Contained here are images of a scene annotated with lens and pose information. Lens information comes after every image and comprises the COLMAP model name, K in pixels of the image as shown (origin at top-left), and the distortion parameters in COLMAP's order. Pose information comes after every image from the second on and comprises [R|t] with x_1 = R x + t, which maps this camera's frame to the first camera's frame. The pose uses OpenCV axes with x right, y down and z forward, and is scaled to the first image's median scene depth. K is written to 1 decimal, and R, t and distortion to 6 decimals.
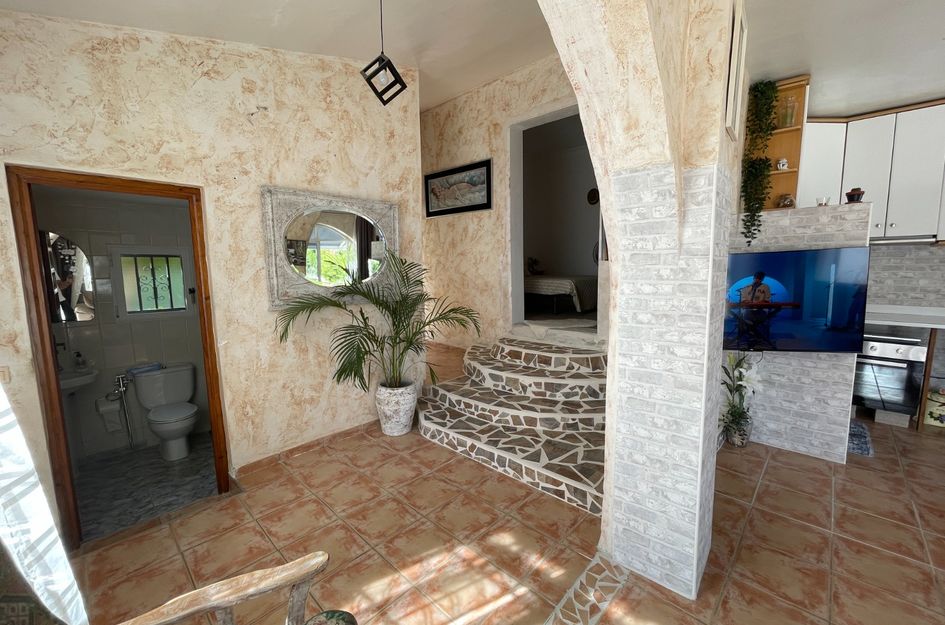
lens RADIAL K [[380.7, 0, 470.8], [0, 380.7, 309.9], [0, 0, 1]] dist [0.000517, -0.000260]
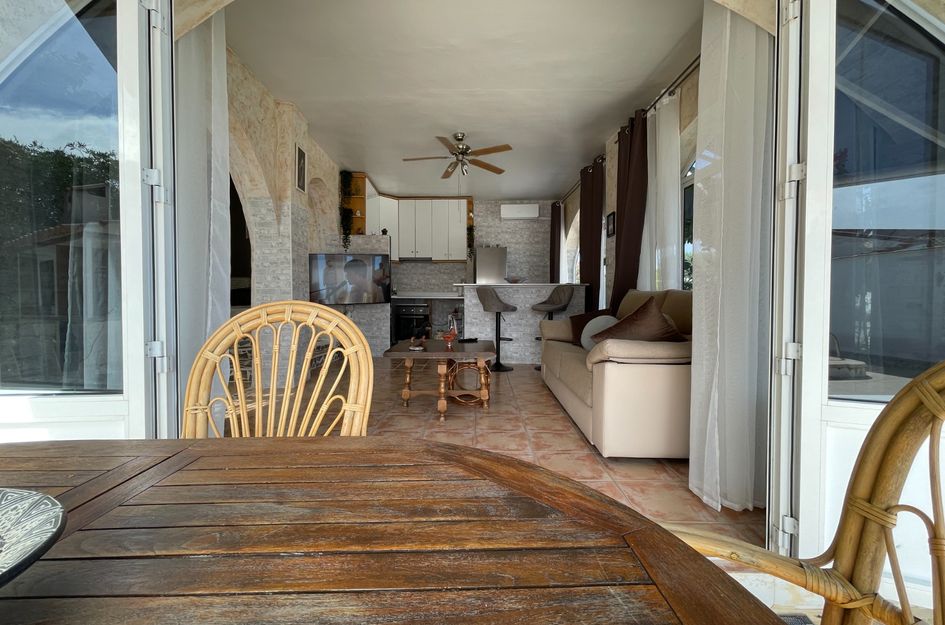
lens RADIAL K [[380.7, 0, 470.8], [0, 380.7, 309.9], [0, 0, 1]] dist [0.000517, -0.000260]
pose [[0.742578, -0.000766, 0.669759, -0.114168], [0.063668, 0.995552, -0.069452, 0.394431], [-0.666726, 0.094216, 0.739324, -1.084499]]
